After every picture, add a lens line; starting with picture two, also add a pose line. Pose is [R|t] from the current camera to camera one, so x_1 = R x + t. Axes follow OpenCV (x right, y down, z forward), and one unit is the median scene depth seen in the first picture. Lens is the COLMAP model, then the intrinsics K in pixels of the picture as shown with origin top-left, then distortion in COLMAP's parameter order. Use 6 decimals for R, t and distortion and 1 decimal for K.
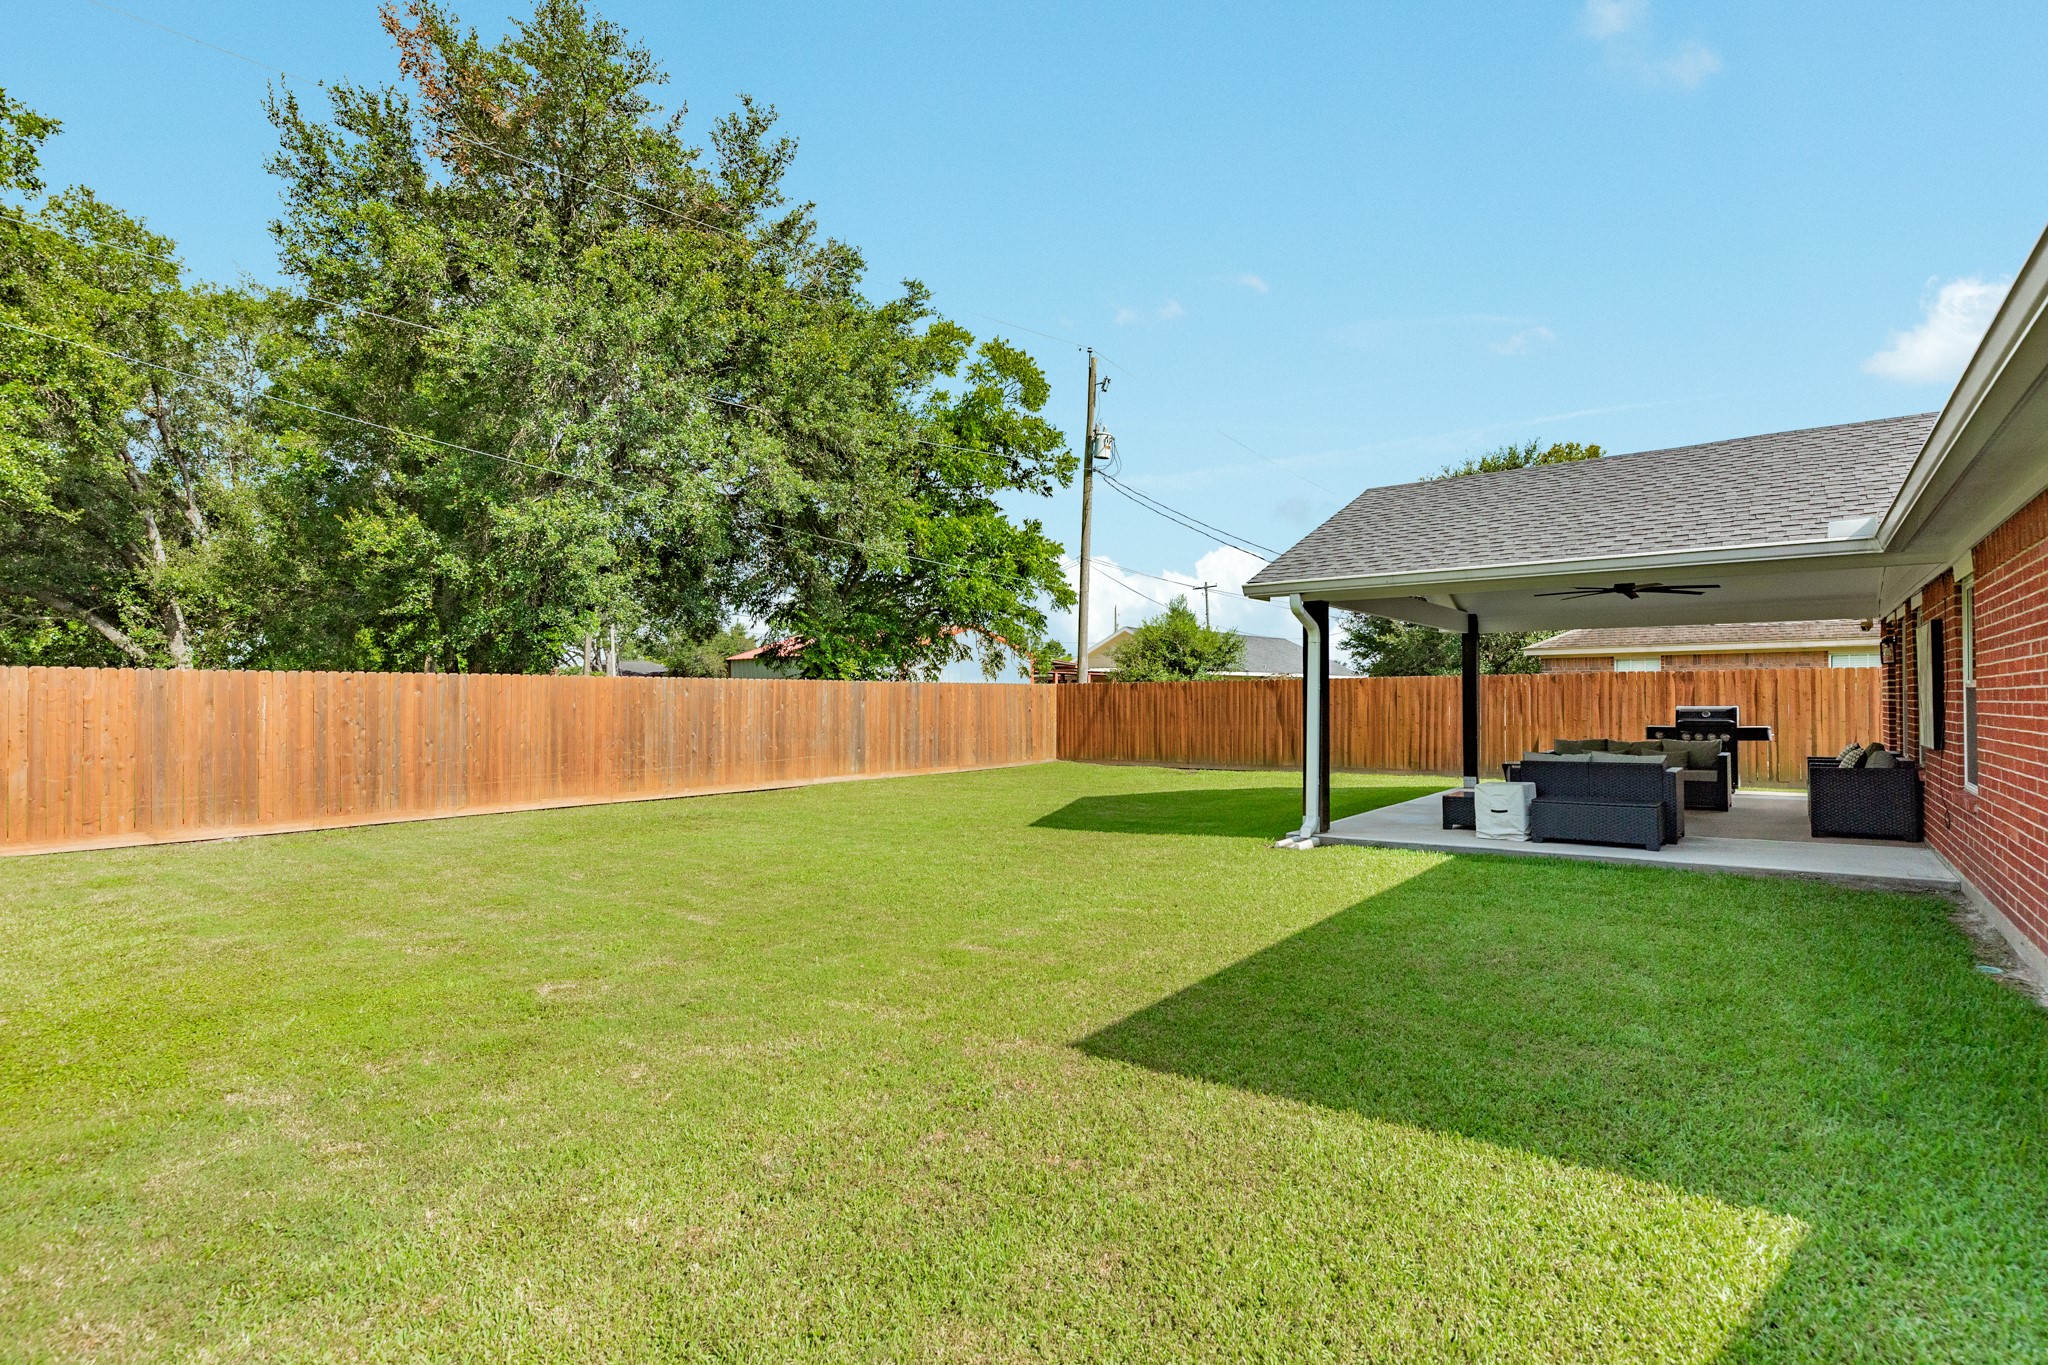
lens RADIAL K [[1017.1, 0, 1024.0], [0, 1017.1, 682.5], [0, 0, 1]] dist [-0.001895, -0.000285]
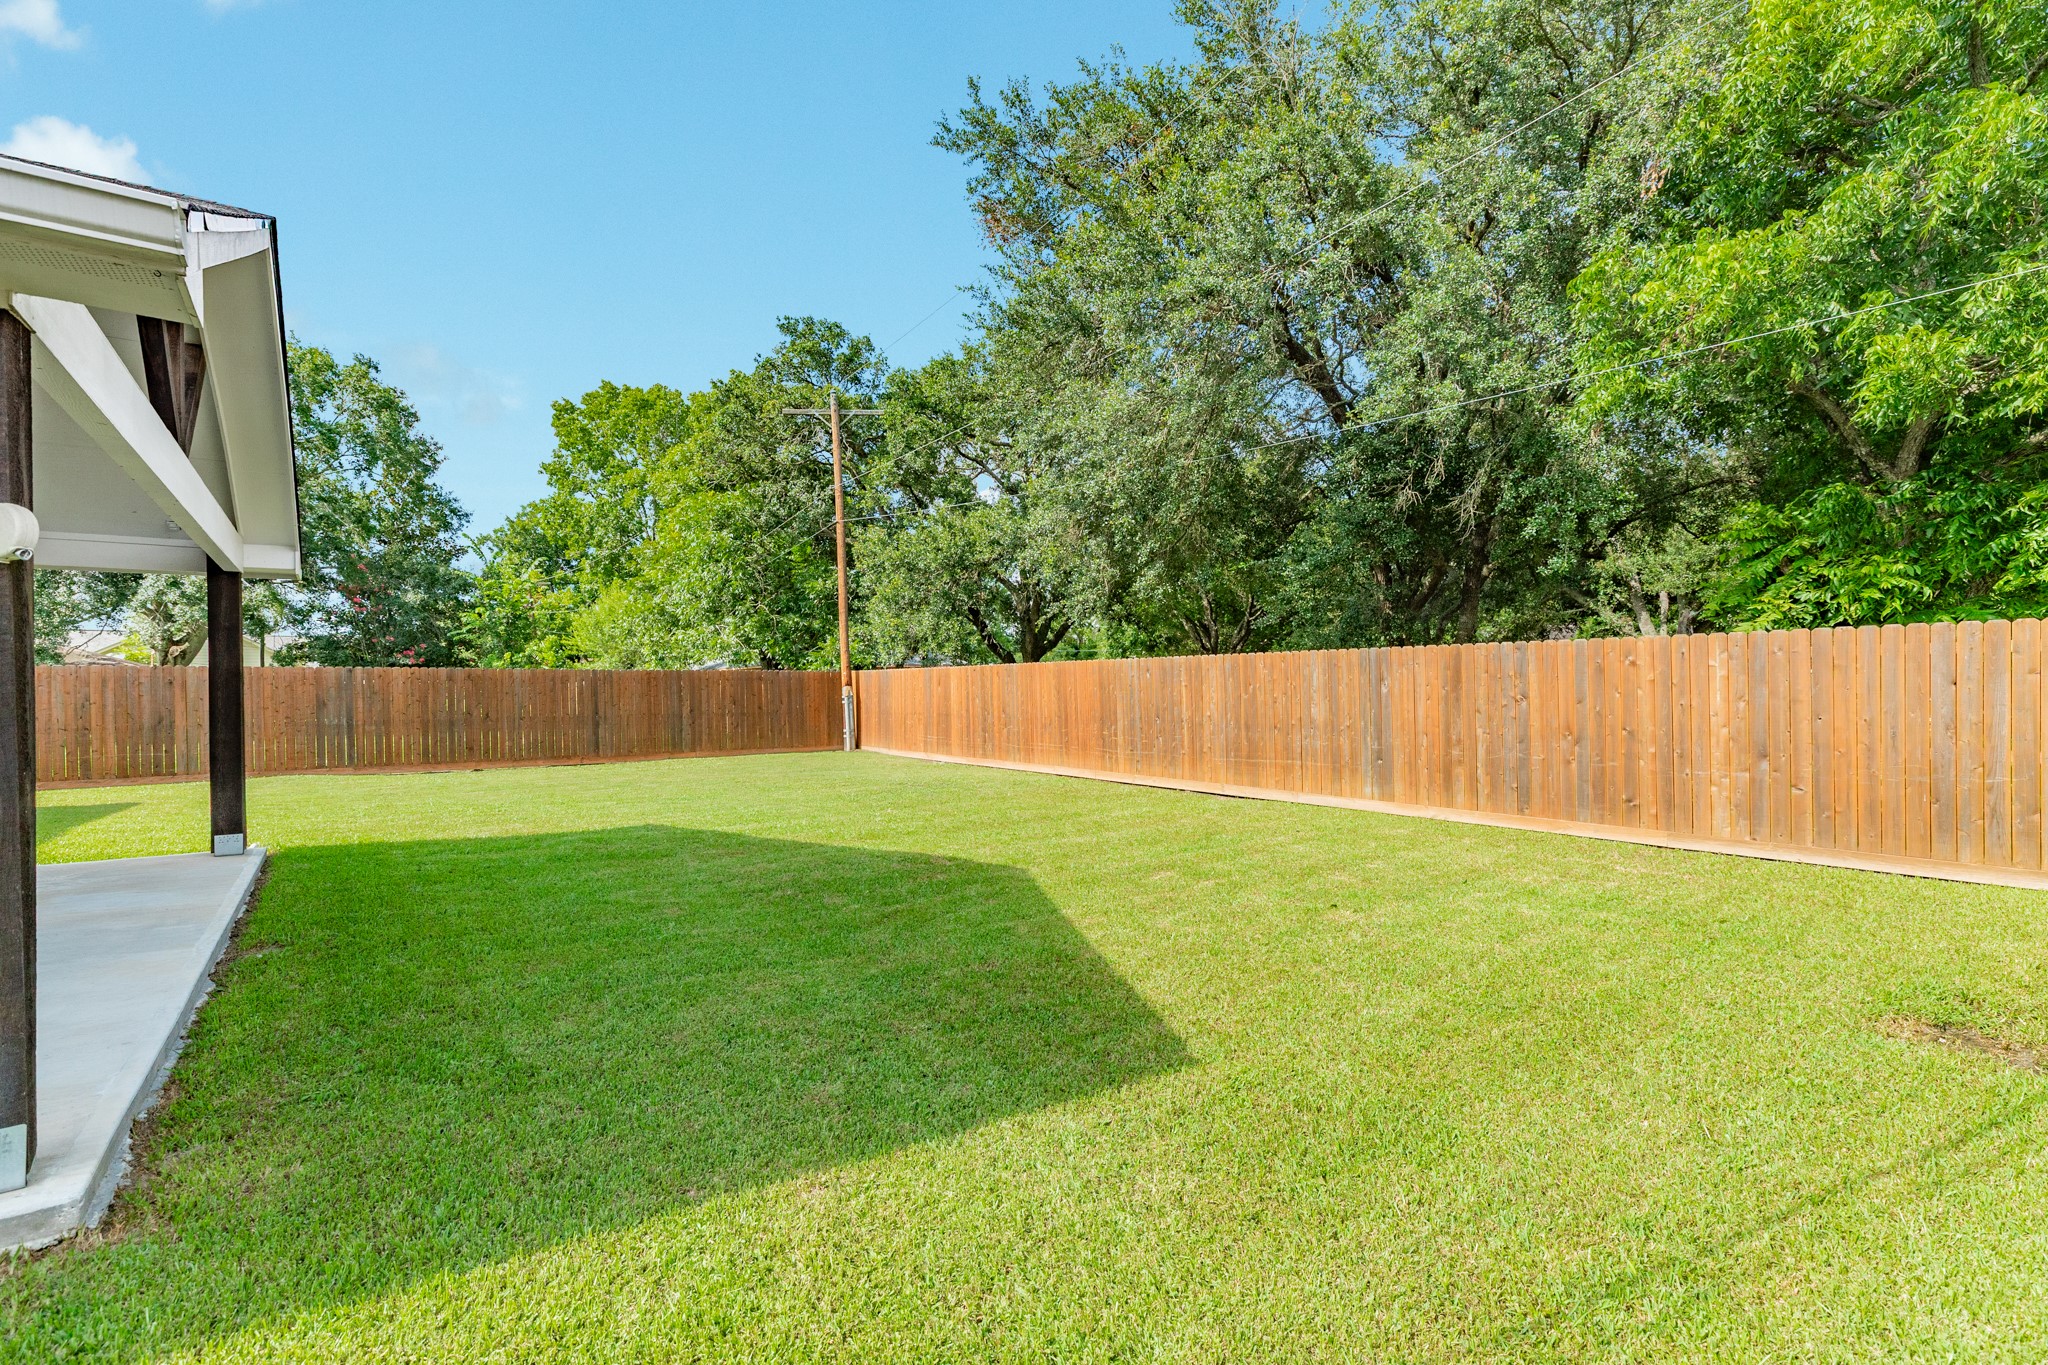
lens RADIAL K [[913.1, 0, 1024.0], [0, 913.1, 682.5], [0, 0, 1]] dist [0.000737, 0.000370]
pose [[-0.289497, 0.001137, -0.957178, 0.531585], [0.025801, 0.999645, -0.006616, 0.020707], [0.956831, -0.026611, -0.289423, 1.189522]]
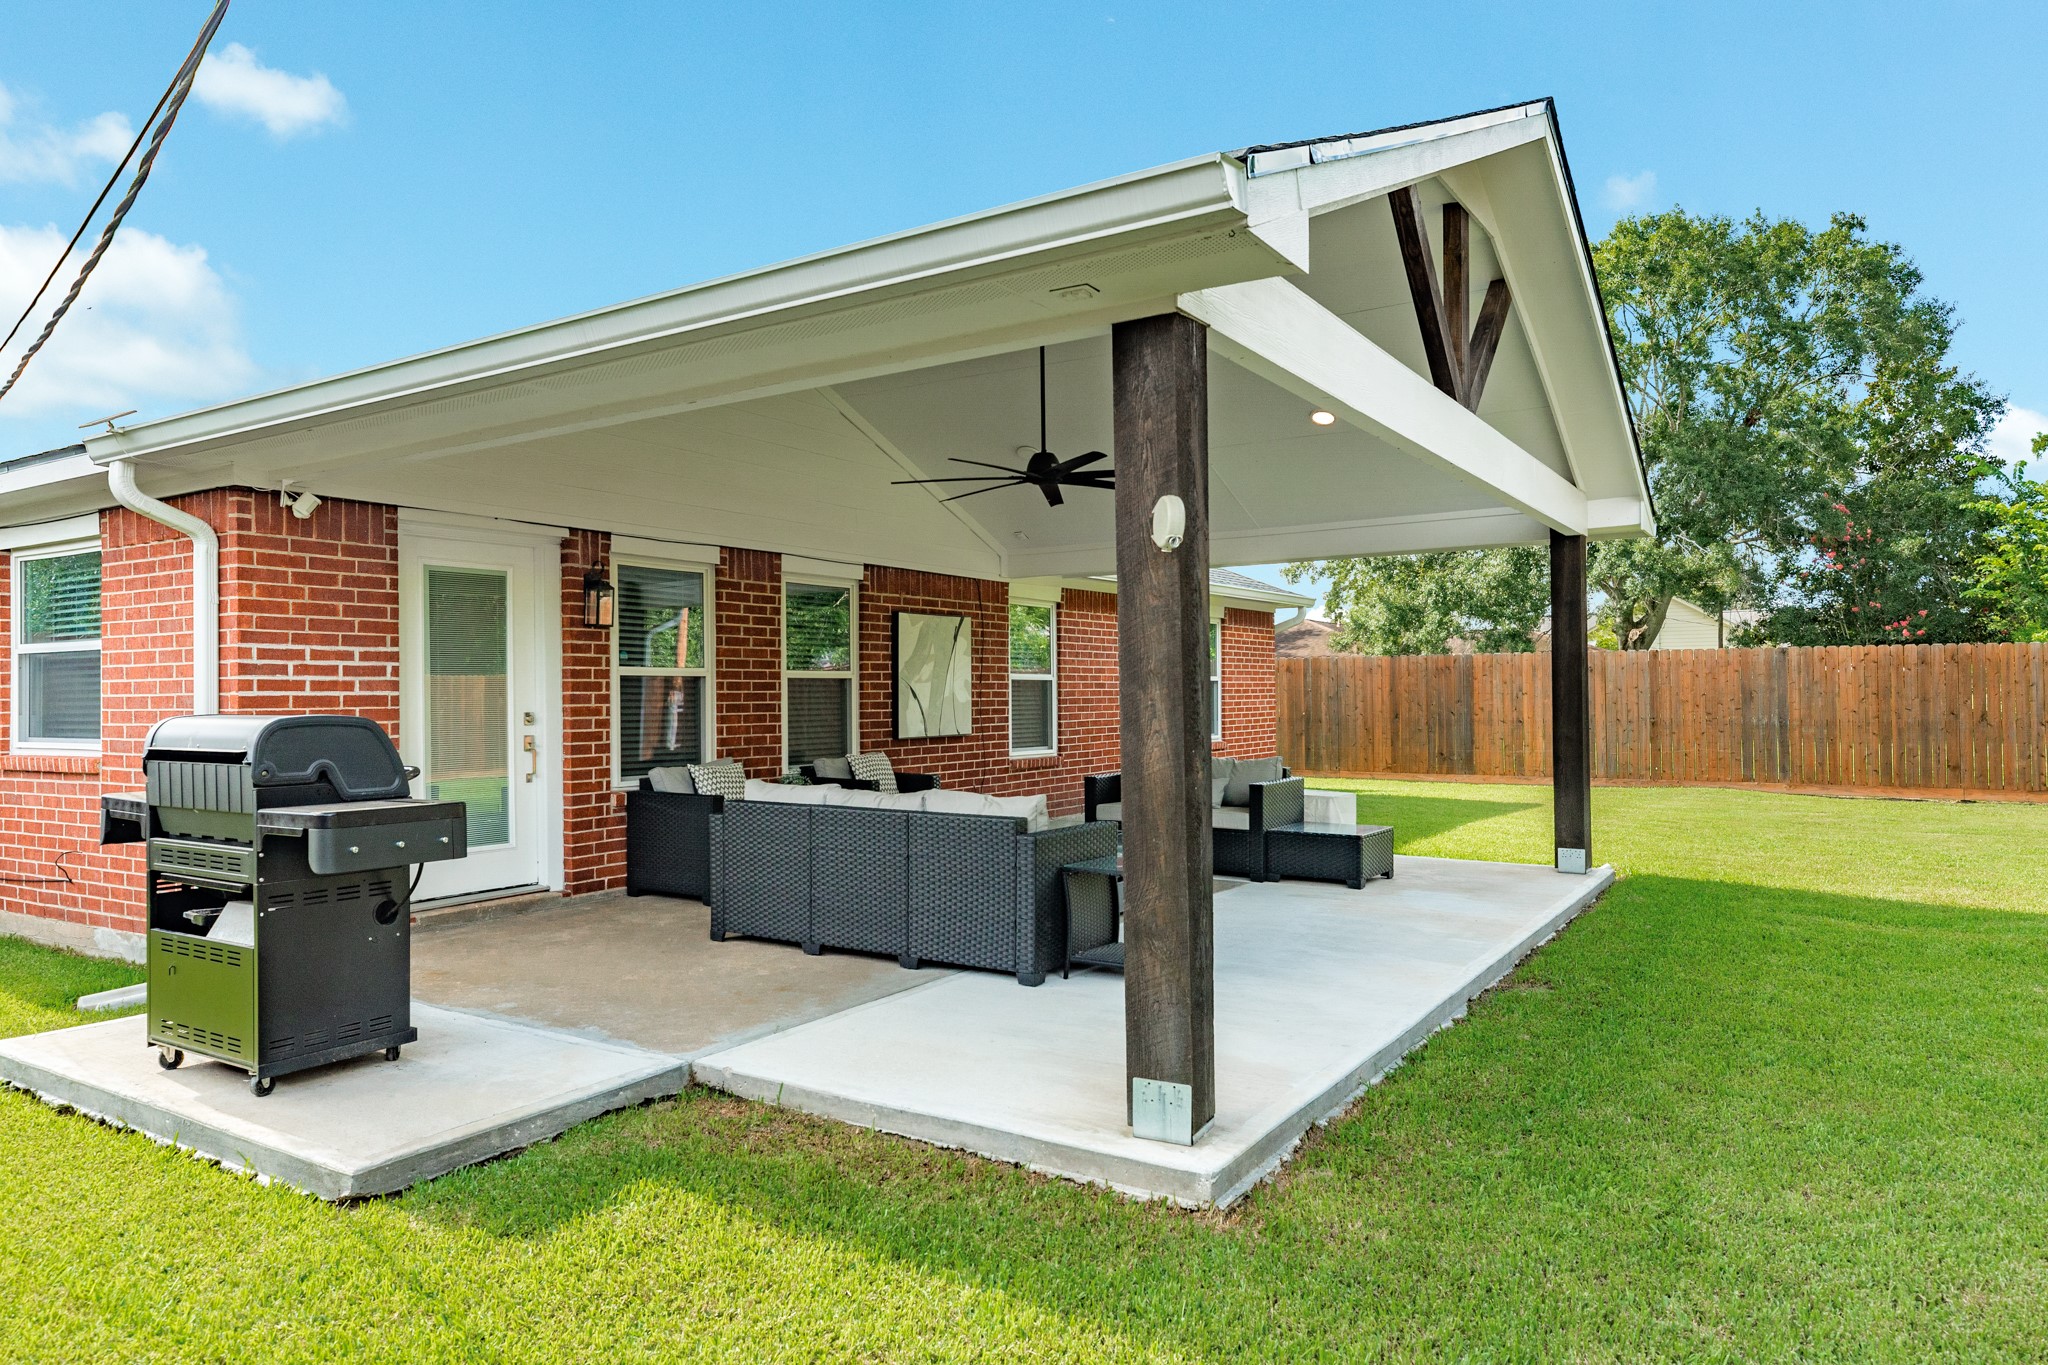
lens RADIAL K [[1319.8, 0, 1024.0], [0, 1319.8, 682.5], [0, 0, 1]] dist [0.019291, -0.001033]
pose [[-0.996930, 0.012743, -0.077253, 0.477900], [0.014641, 0.999603, -0.024055, 0.023844], [0.076916, -0.025113, -0.996721, 1.214678]]
